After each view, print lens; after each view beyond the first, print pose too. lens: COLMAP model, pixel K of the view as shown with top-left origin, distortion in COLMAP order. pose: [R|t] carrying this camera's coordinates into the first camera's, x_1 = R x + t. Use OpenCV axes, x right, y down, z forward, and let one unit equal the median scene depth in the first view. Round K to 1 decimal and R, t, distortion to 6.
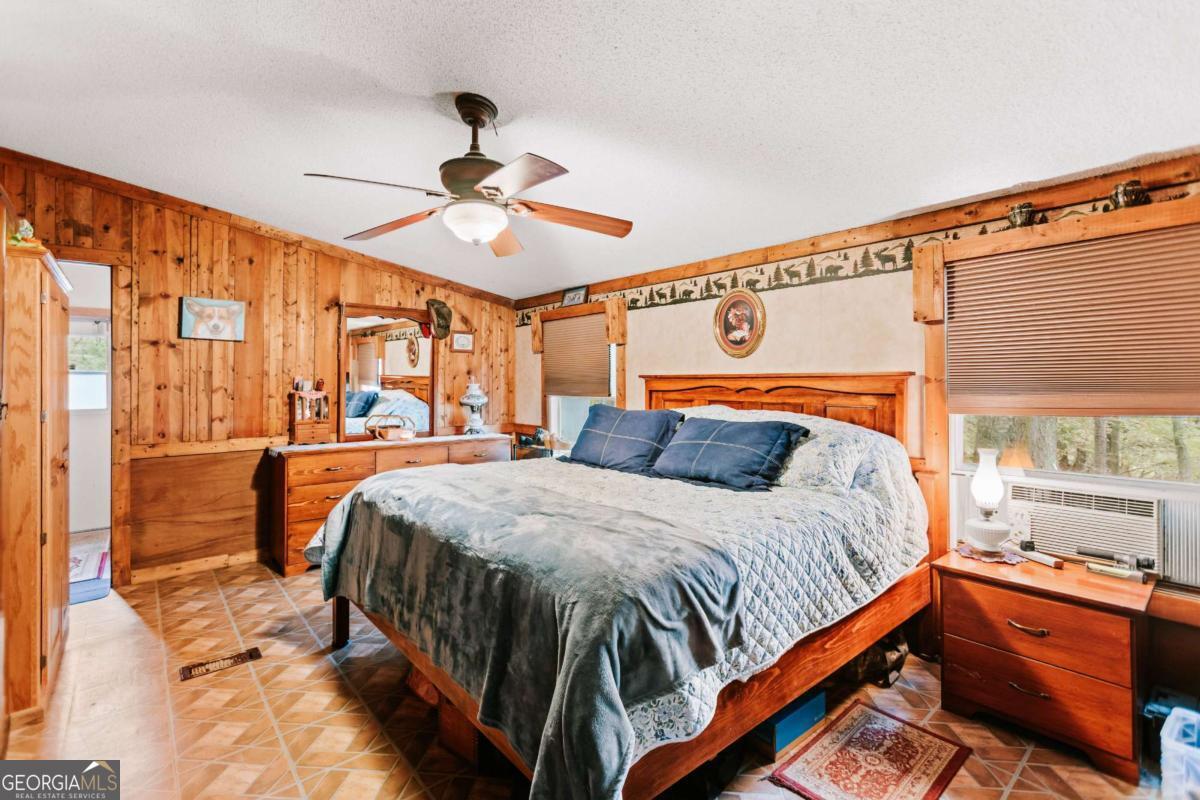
lens RADIAL K [[548.5, 0, 606.6], [0, 548.5, 380.0], [0, 0, 1]] dist [-0.005359, 0.000200]
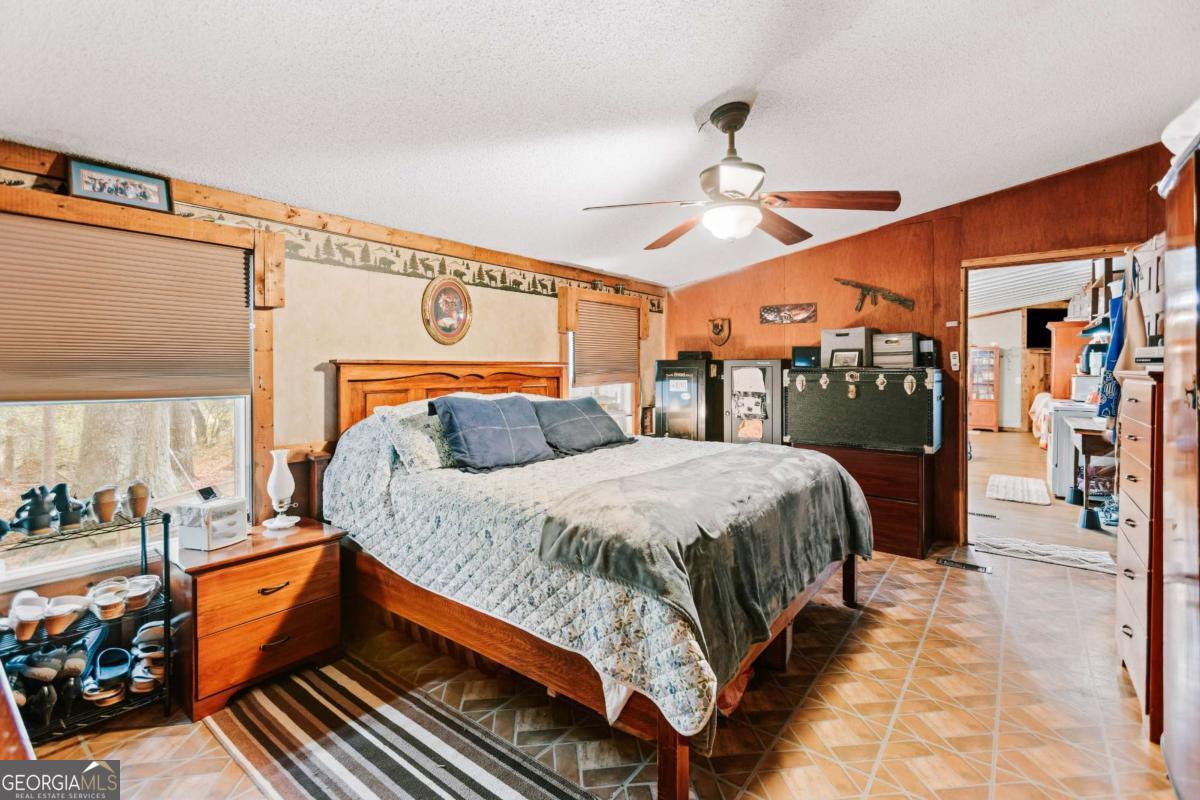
lens RADIAL K [[544.6, 0, 599.5], [0, 544.6, 373.2], [0, 0, 1]] dist [0.004337, 0.000208]
pose [[-0.192460, -0.006229, 0.981285, -0.807645], [-0.001462, 0.999981, 0.006061, 0.004553], [-0.981304, -0.000269, -0.192466, 0.943377]]
